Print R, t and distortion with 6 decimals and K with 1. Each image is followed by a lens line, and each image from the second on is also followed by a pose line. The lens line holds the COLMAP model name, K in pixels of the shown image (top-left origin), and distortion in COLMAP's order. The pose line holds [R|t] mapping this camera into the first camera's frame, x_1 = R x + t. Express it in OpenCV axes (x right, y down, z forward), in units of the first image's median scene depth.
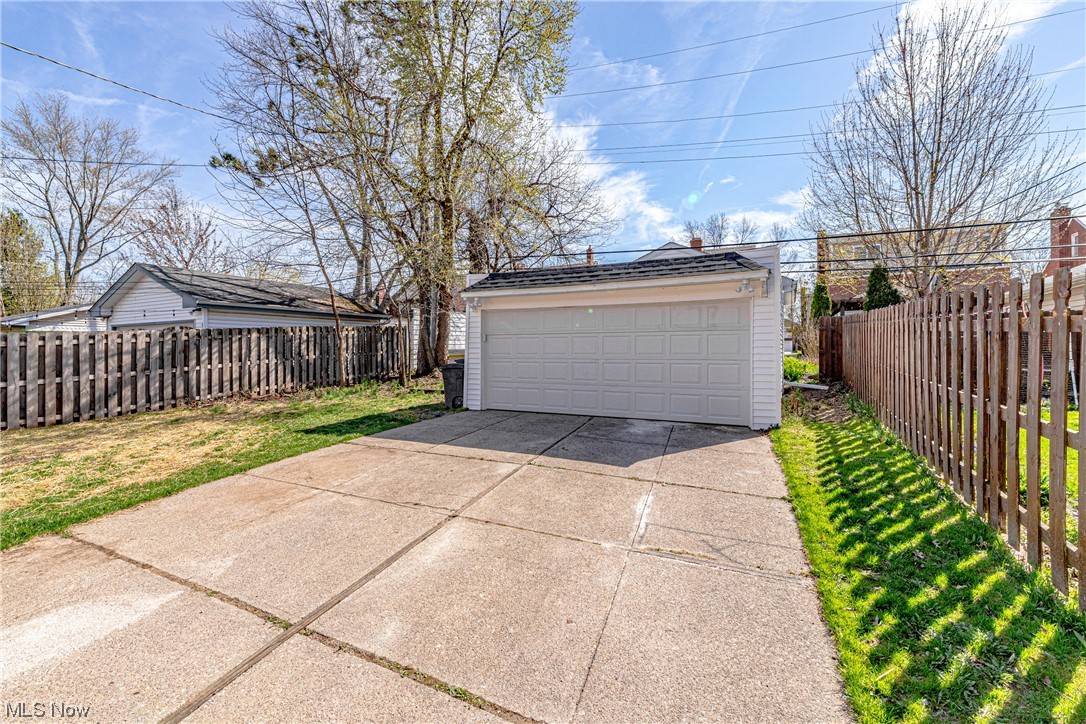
lens RADIAL K [[481.2, 0, 538.6], [0, 481.2, 351.0], [0, 0, 1]] dist [-0.002465, 0.000808]
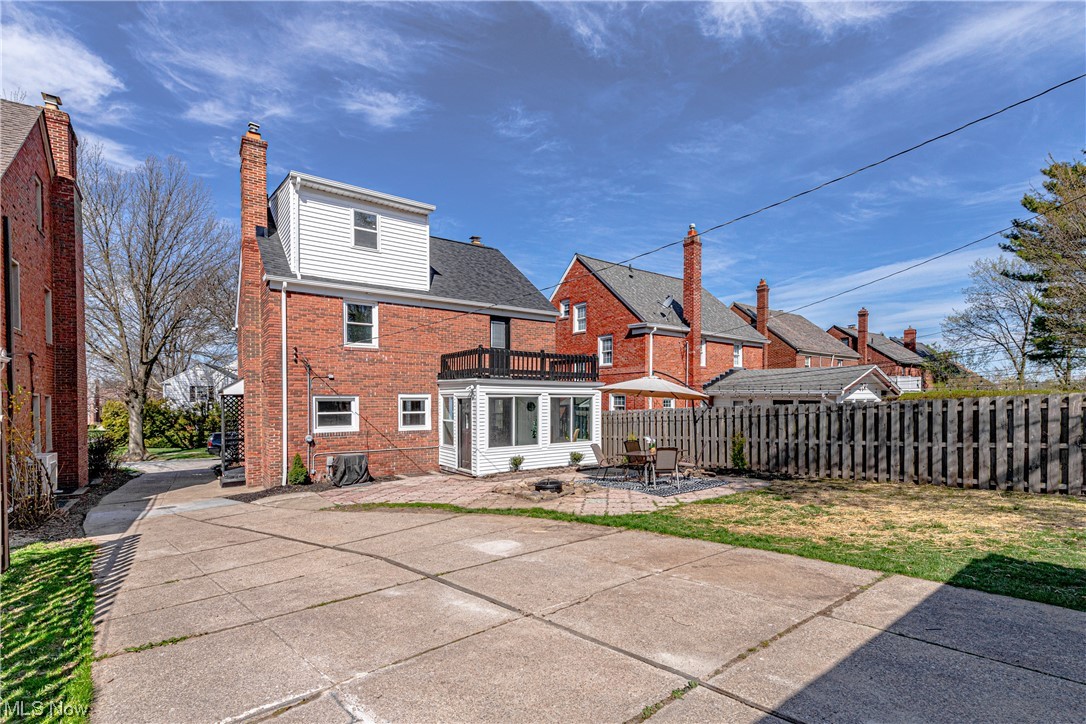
lens RADIAL K [[481.2, 0, 554.3], [0, 481.2, 401.8], [0, 0, 1]] dist [-0.002465, 0.000808]
pose [[-0.418671, 0.010522, -0.908077, 0.285739], [0.004013, 0.999945, 0.009736, -0.043650], [0.908129, 0.000432, -0.418690, 0.602776]]
